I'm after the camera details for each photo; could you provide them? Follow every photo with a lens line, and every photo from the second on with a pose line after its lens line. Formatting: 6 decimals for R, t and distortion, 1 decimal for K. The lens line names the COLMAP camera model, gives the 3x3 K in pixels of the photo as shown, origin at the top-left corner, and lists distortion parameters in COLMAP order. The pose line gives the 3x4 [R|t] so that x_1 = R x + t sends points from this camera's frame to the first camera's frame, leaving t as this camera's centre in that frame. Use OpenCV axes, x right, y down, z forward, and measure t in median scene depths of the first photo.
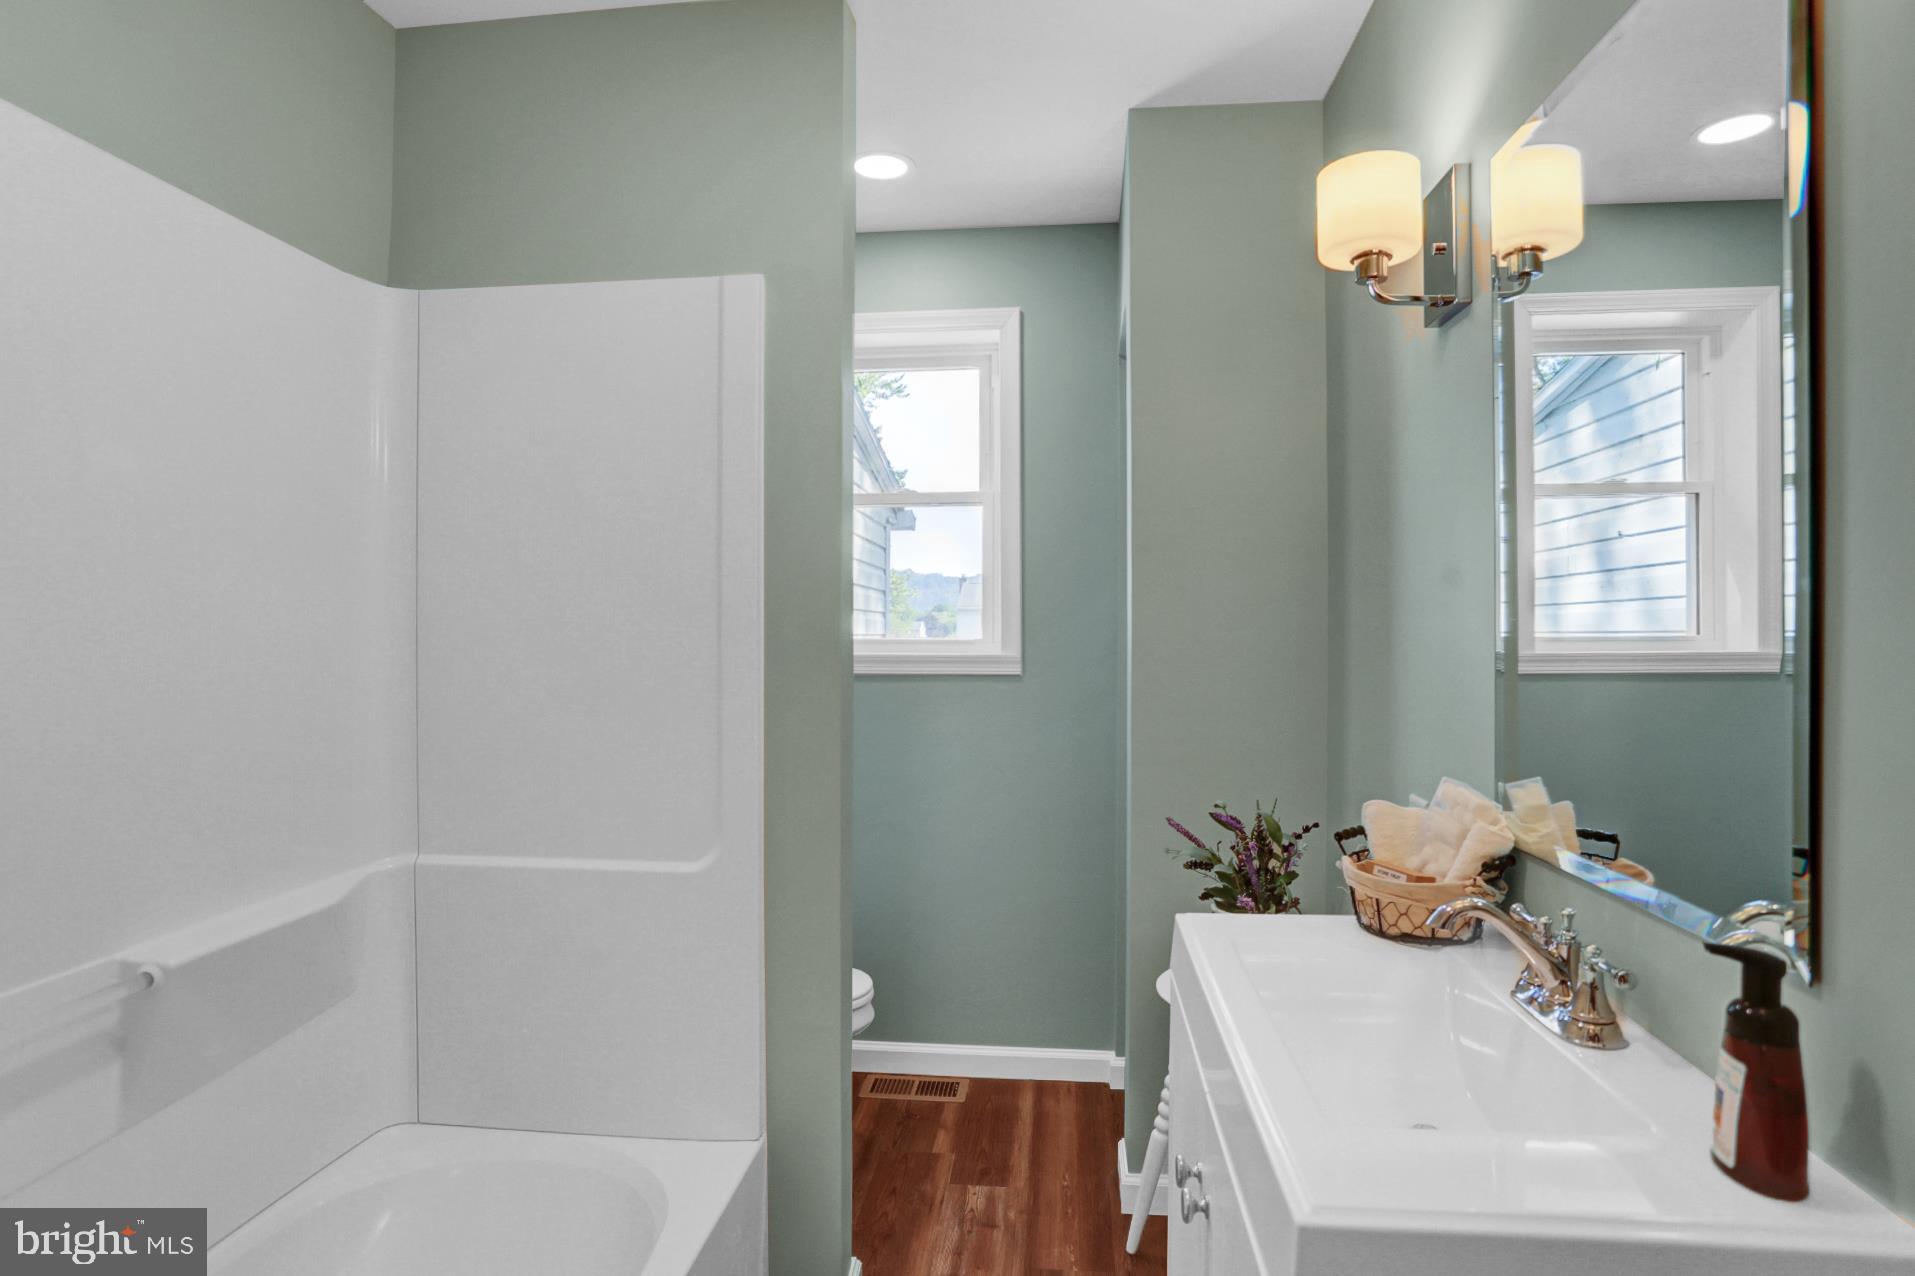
lens RADIAL K [[1049.4, 0, 945.1], [0, 1049.4, 620.9], [0, 0, 1]] dist [-0.055393, 0.041138]
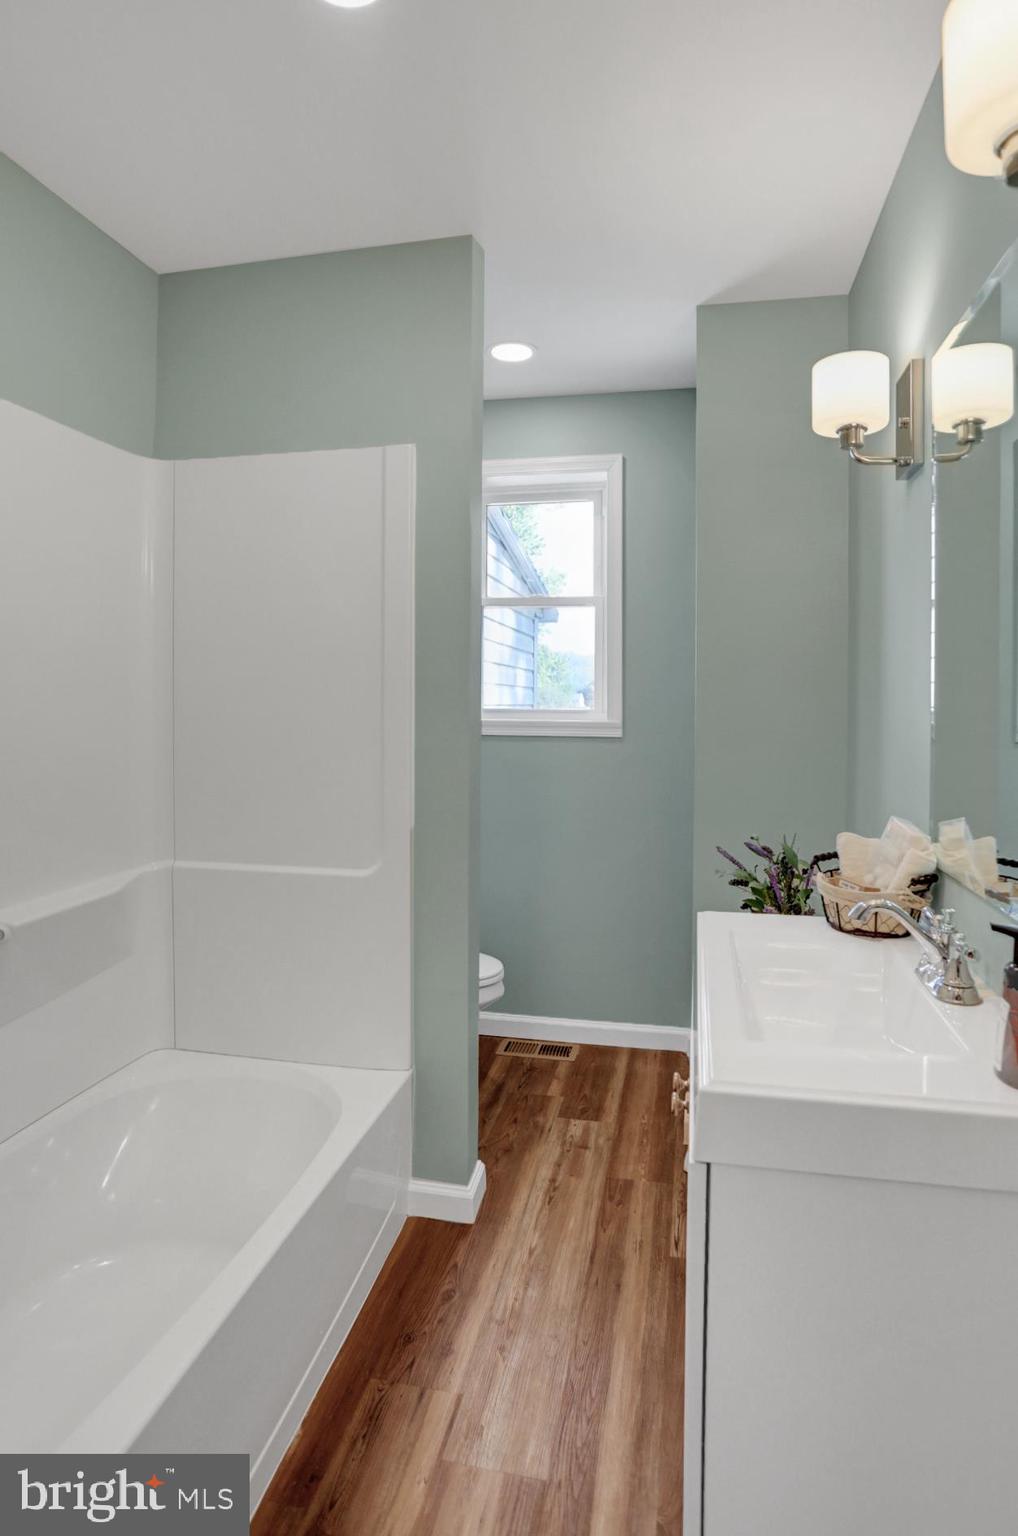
lens RADIAL K [[861.4, 0, 518.2], [0, 861.4, 713.7], [0, 0, 1]] dist [-0.027904, 0.000972]
pose [[0.995220, 0.010217, -0.097126, 0.068271], [-0.007799, 0.999651, 0.025244, -0.005909], [0.097350, -0.024366, 0.994952, -0.110415]]
